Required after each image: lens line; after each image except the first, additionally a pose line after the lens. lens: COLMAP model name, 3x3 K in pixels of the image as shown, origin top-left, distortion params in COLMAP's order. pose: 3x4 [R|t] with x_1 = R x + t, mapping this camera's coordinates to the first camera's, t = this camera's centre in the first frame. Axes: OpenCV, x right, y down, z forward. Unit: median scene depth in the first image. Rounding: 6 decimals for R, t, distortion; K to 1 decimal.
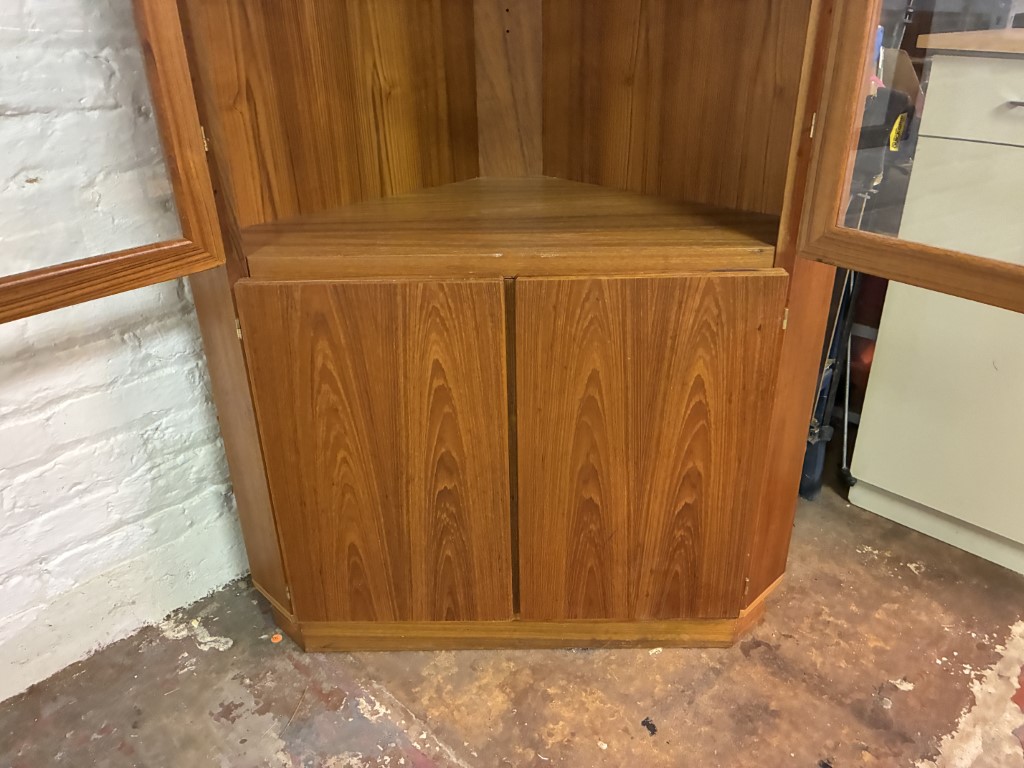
lens RADIAL K [[776.1, 0, 509.1], [0, 776.1, 380.5], [0, 0, 1]] dist [0.053395, -0.061715]
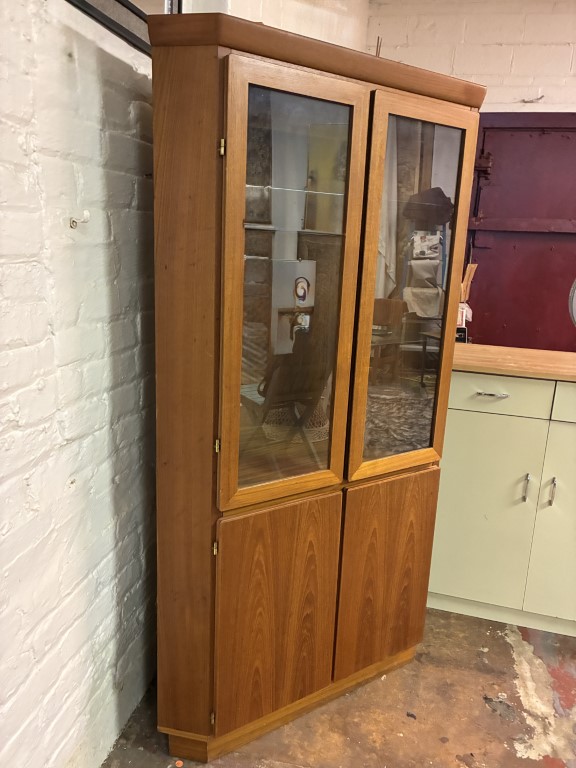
lens RADIAL K [[582.1, 0, 289.4], [0, 582.1, 375.9], [0, 0, 1]] dist [0.053395, -0.061715]
pose [[0.827109, -0.068295, 0.557877, -0.789615], [0.190272, 0.968005, -0.163594, -0.168055], [-0.528855, 0.241458, 0.813640, -0.184835]]
